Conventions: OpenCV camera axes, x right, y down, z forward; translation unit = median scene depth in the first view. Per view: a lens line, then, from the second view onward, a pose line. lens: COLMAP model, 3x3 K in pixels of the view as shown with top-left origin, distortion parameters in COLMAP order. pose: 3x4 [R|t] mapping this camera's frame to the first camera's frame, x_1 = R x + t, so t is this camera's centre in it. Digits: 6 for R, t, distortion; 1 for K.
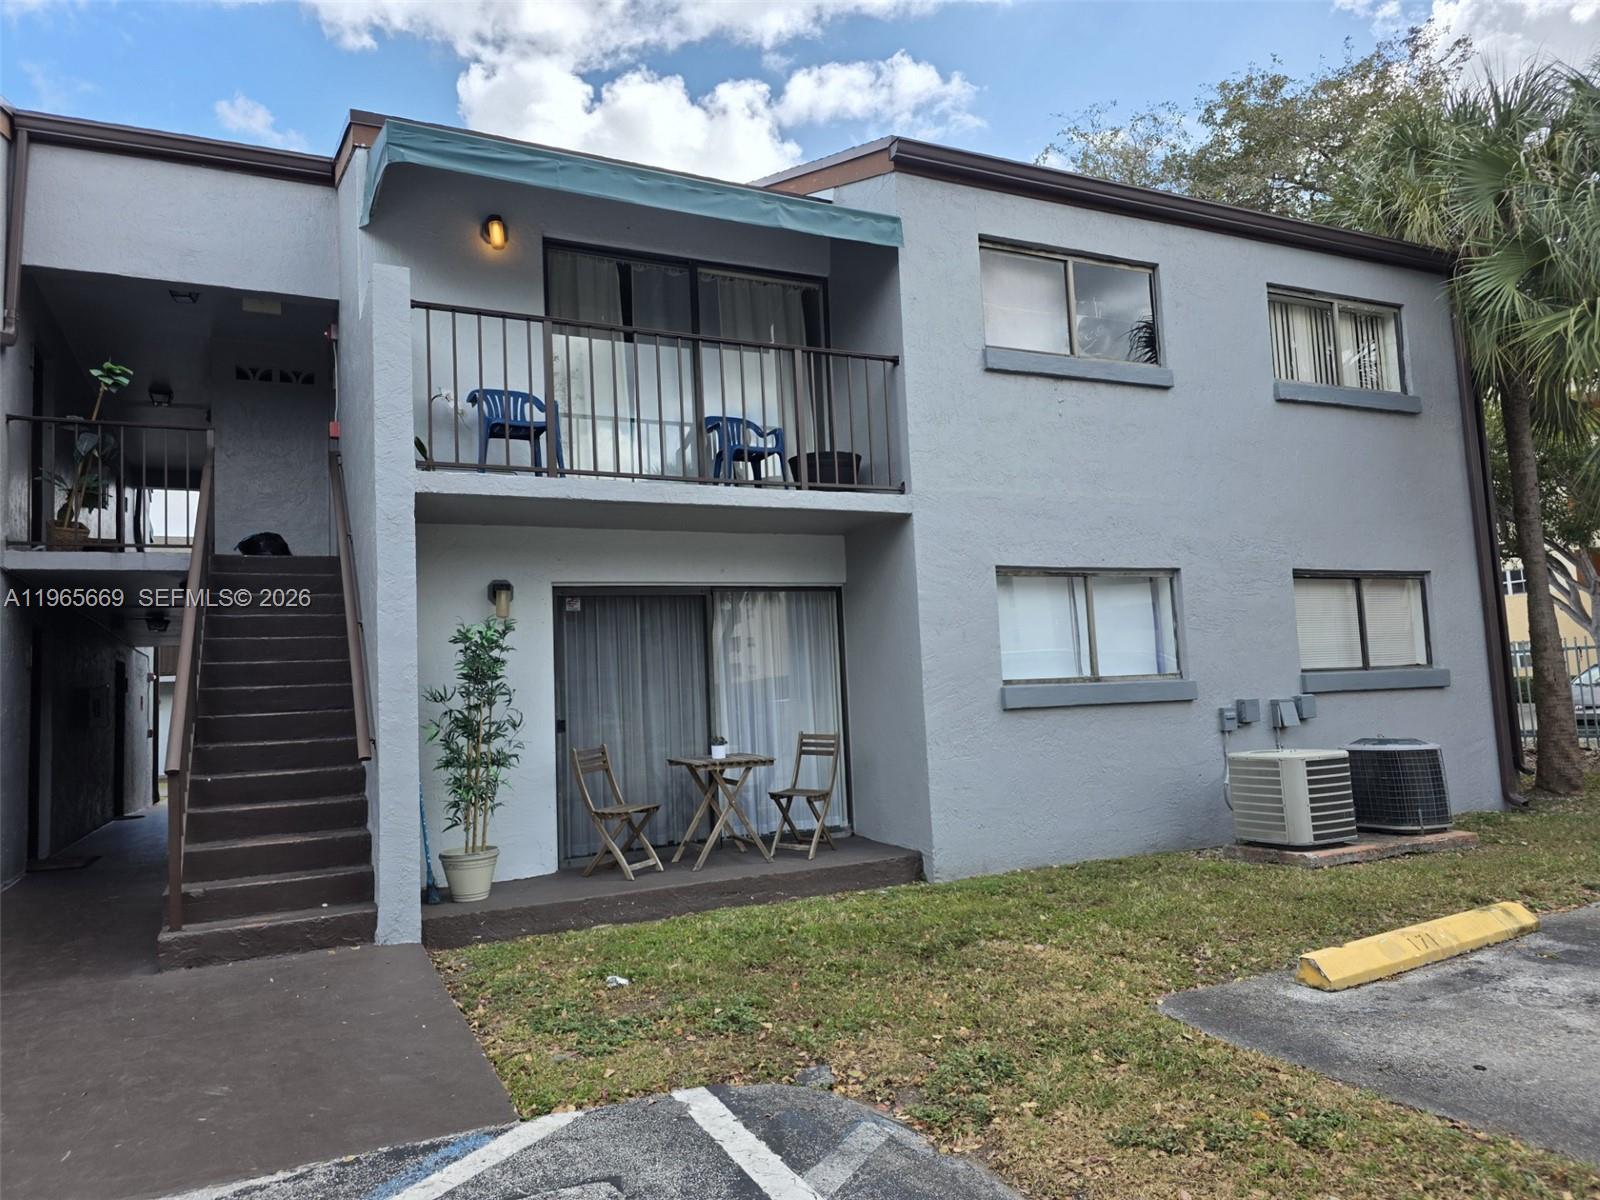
lens RADIAL K [[1105.0, 0, 794.9], [0, 1105.0, 599.1], [0, 0, 1]] dist [0.053570, -0.031607]
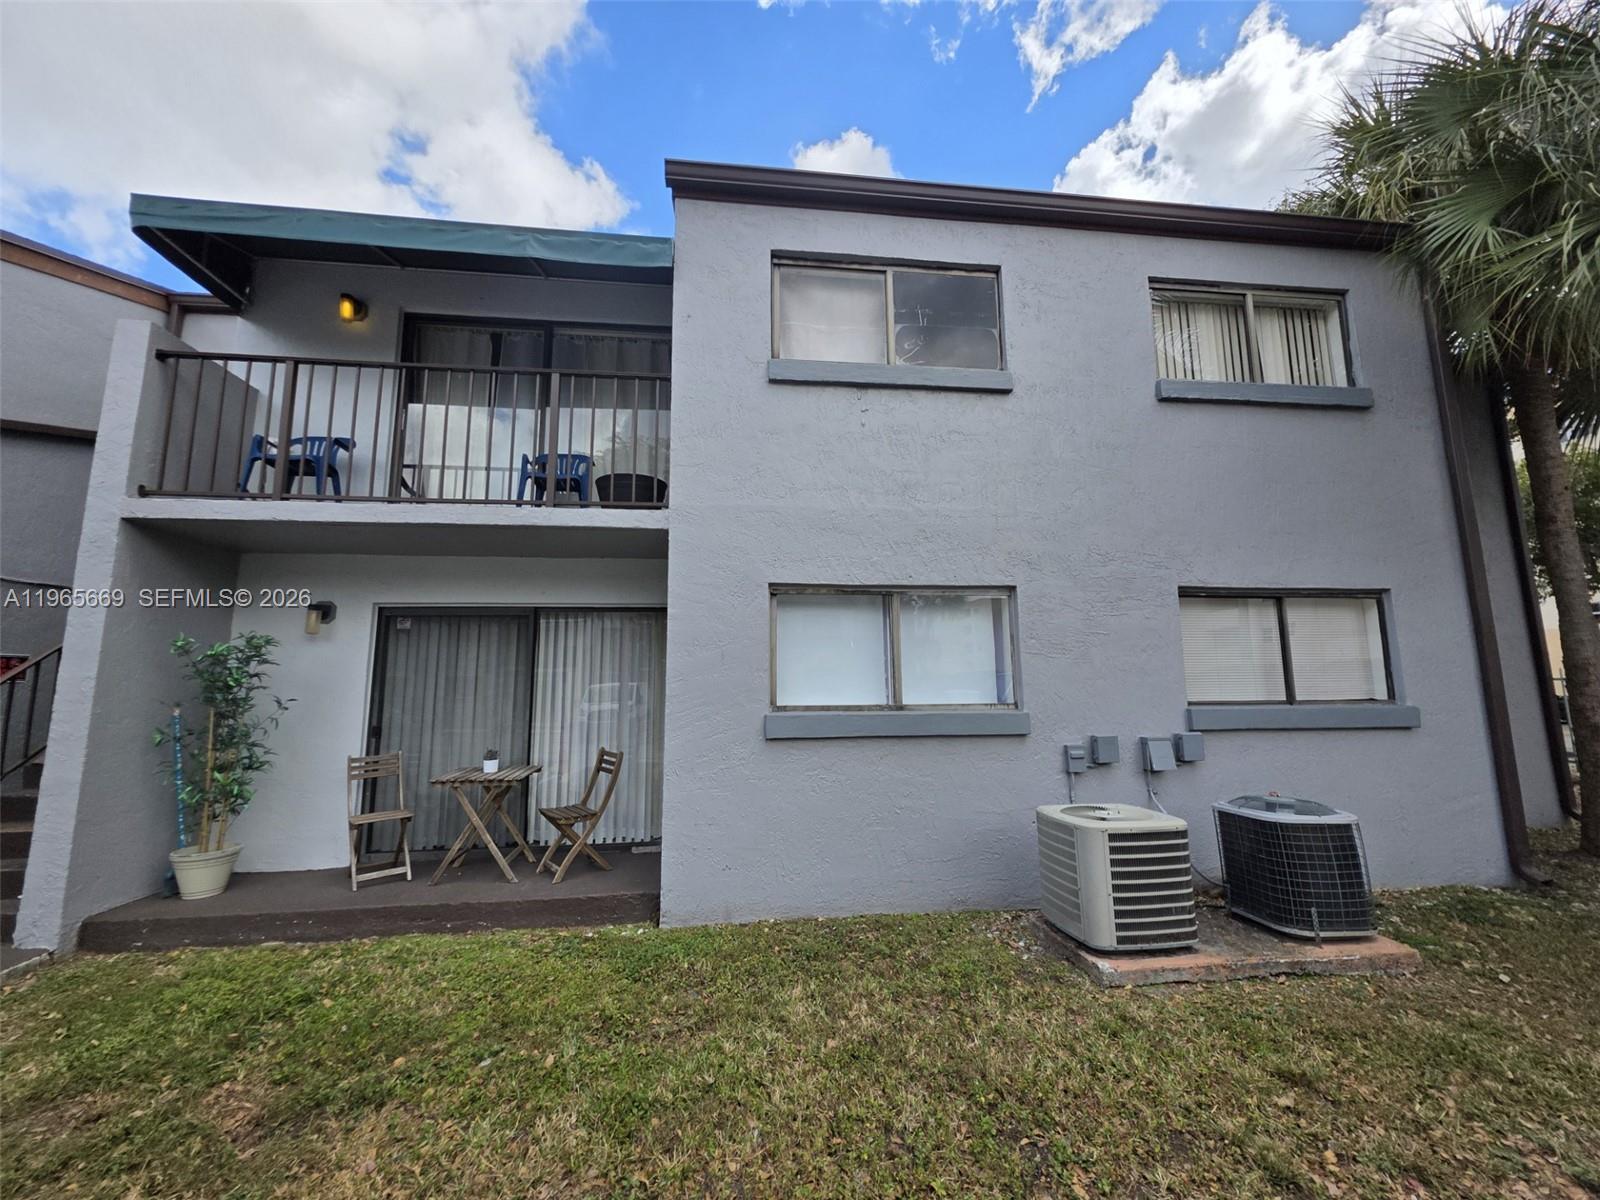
lens RADIAL K [[649.9, 0, 801.0], [0, 649.9, 601.6], [0, 0, 1]] dist [0.002907, 0.000332]
pose [[0.943447, -0.009362, -0.331392, 0.374429], [-0.003456, 0.999269, -0.038068, 0.005987], [0.331506, 0.037061, 0.942725, 0.470116]]
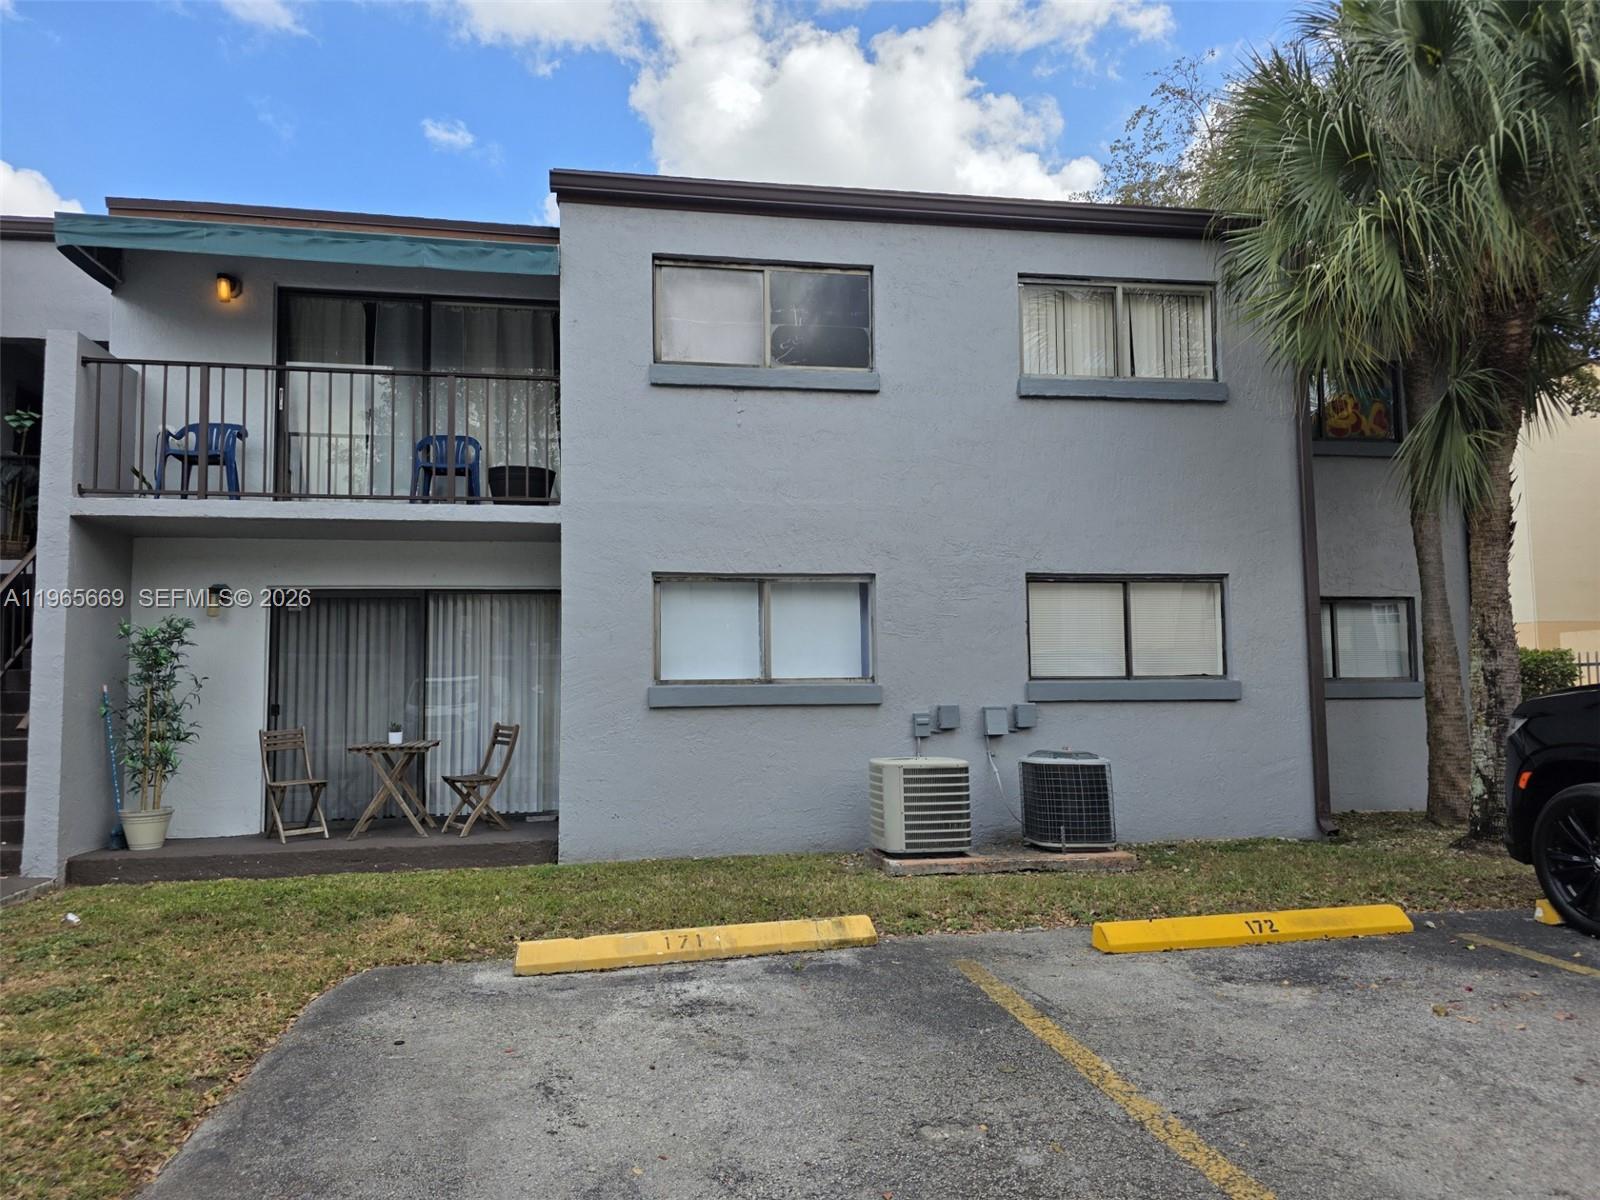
lens RADIAL K [[1105.0, 0, 804.4], [0, 1105.0, 621.0], [0, 0, 1]] dist [0.053570, -0.031607]
pose [[0.958347, 0.012672, -0.285326, 0.597198], [-0.003958, 0.999508, 0.031098, -0.016200], [0.285580, -0.028674, 0.957926, 0.030265]]
